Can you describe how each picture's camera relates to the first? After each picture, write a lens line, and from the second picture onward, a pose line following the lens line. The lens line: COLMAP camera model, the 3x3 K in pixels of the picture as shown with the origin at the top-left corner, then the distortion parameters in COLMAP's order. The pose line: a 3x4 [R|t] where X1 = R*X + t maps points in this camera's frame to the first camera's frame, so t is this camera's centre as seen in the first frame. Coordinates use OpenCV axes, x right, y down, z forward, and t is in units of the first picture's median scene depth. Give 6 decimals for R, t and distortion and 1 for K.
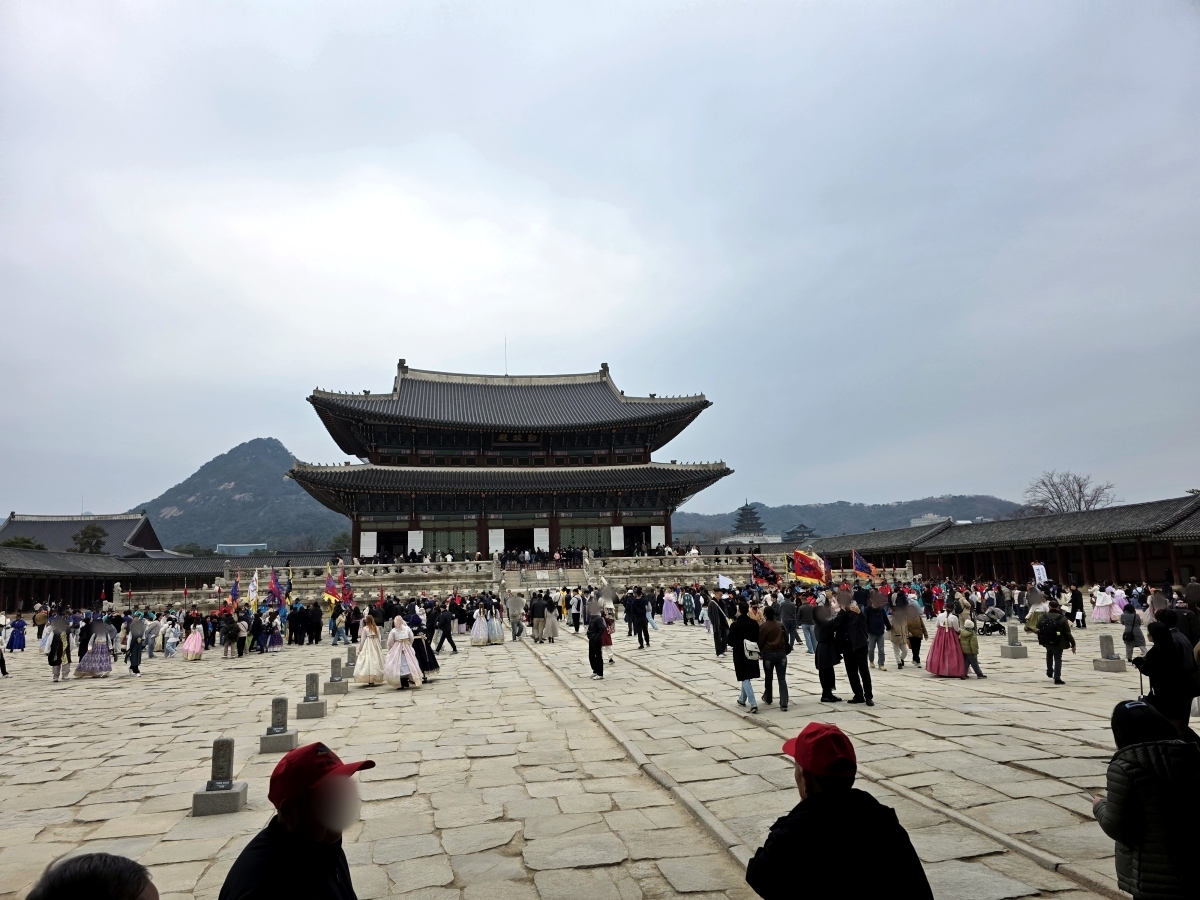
lens RADIAL K [[815.5, 0, 600.0], [0, 815.5, 450.0], [0, 0, 1]] dist [0.009752, 0.001152]
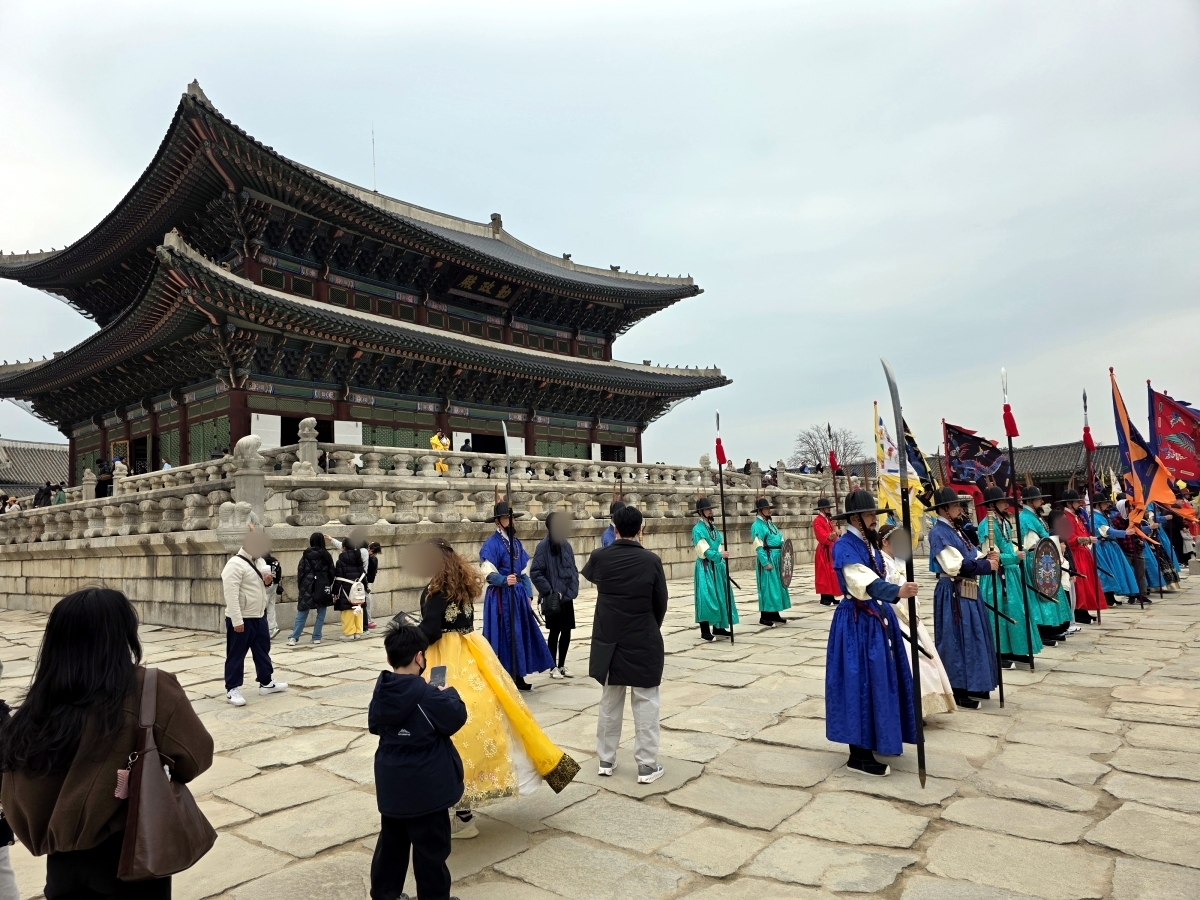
lens RADIAL K [[815.5, 0, 600.0], [0, 815.5, 450.0], [0, 0, 1]] dist [0.009752, 0.001152]
pose [[0.771580, 0.064294, 0.632875, -0.396578], [-0.087082, 0.996189, 0.004963, 0.092092], [-0.630144, -0.058941, 0.774238, 0.447153]]
